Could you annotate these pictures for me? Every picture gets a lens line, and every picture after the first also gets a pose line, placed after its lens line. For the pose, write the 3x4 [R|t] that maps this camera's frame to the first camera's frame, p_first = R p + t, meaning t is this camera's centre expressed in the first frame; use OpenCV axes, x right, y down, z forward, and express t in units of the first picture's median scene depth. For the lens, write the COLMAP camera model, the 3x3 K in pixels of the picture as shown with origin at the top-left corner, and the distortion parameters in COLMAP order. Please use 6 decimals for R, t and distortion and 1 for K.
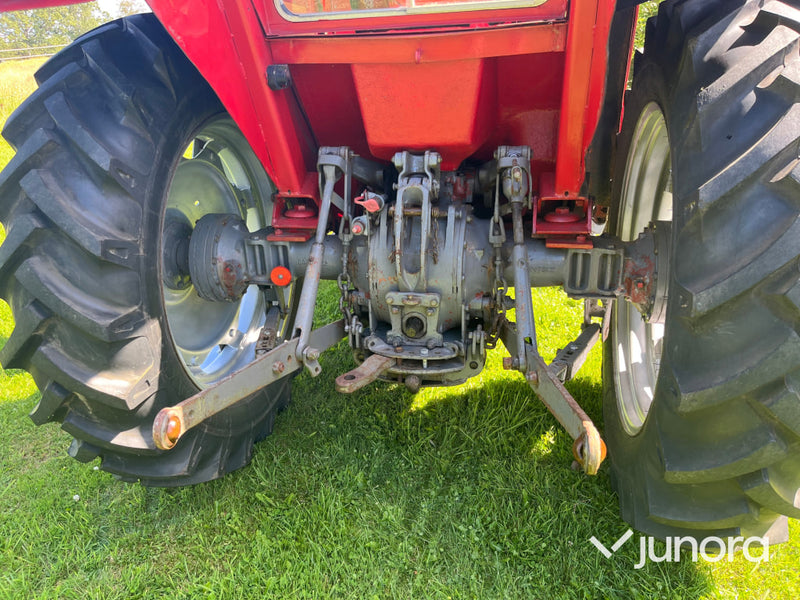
lens RADIAL K [[608.9, 0, 402.0], [0, 608.9, 305.3], [0, 0, 1]] dist [0.047032, -0.076140]
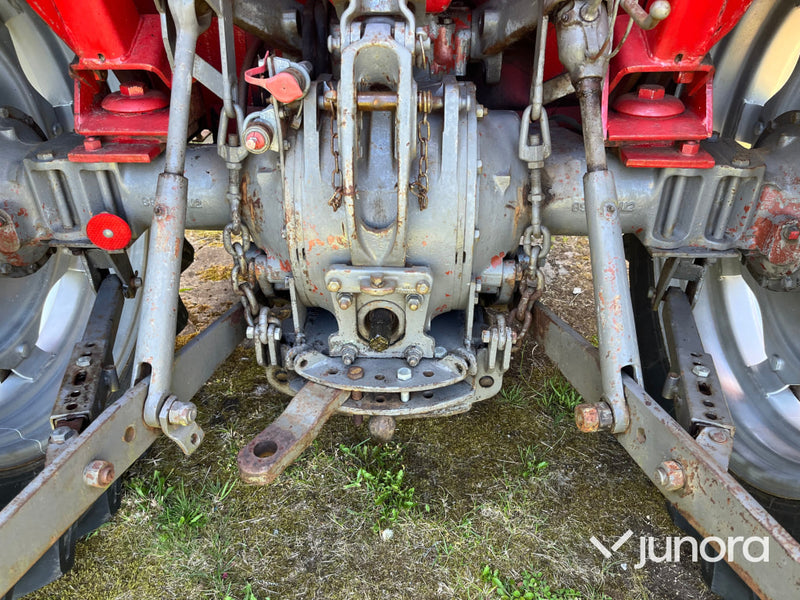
lens RADIAL K [[608.9, 0, 402.3], [0, 608.9, 293.4], [0, 0, 1]] dist [0.047032, -0.076140]
pose [[0.986432, -0.063316, 0.151468, -0.040689], [0.034901, 0.982423, 0.183378, -0.090725], [-0.160416, -0.175604, 0.971303, 0.499418]]
